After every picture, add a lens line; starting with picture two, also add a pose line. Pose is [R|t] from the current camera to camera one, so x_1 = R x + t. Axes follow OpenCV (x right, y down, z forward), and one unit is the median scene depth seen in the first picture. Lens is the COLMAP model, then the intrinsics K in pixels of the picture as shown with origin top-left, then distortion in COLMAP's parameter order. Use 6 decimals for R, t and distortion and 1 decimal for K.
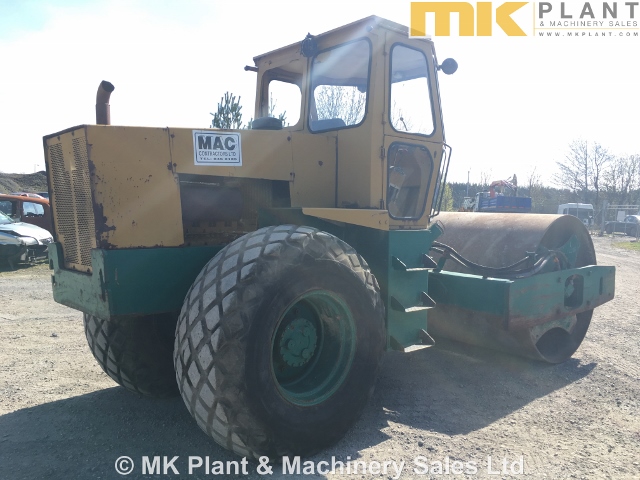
lens RADIAL K [[540.6, 0, 320.0], [0, 540.6, 240.0], [0, 0, 1]] dist [0.011033, 0.002574]
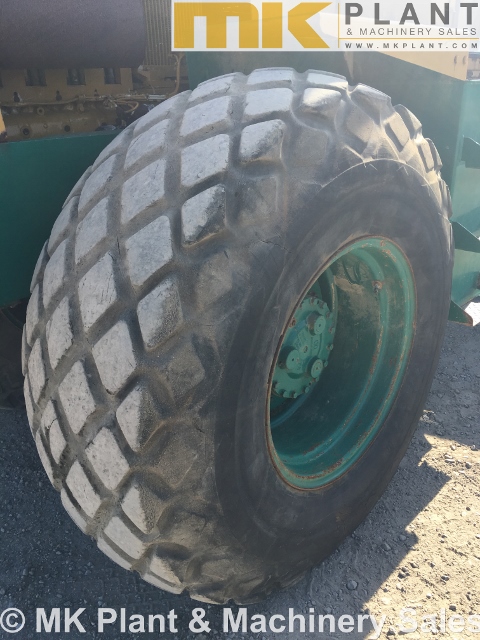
lens RADIAL K [[540.6, 0, 240.0], [0, 540.6, 320.0], [0, 0, 1]] dist [0.011033, 0.002574]
pose [[0.996584, -0.060565, 0.056141, -0.131244], [0.036458, 0.932645, 0.358949, -0.000709], [-0.074099, -0.355676, 0.931667, 0.653961]]
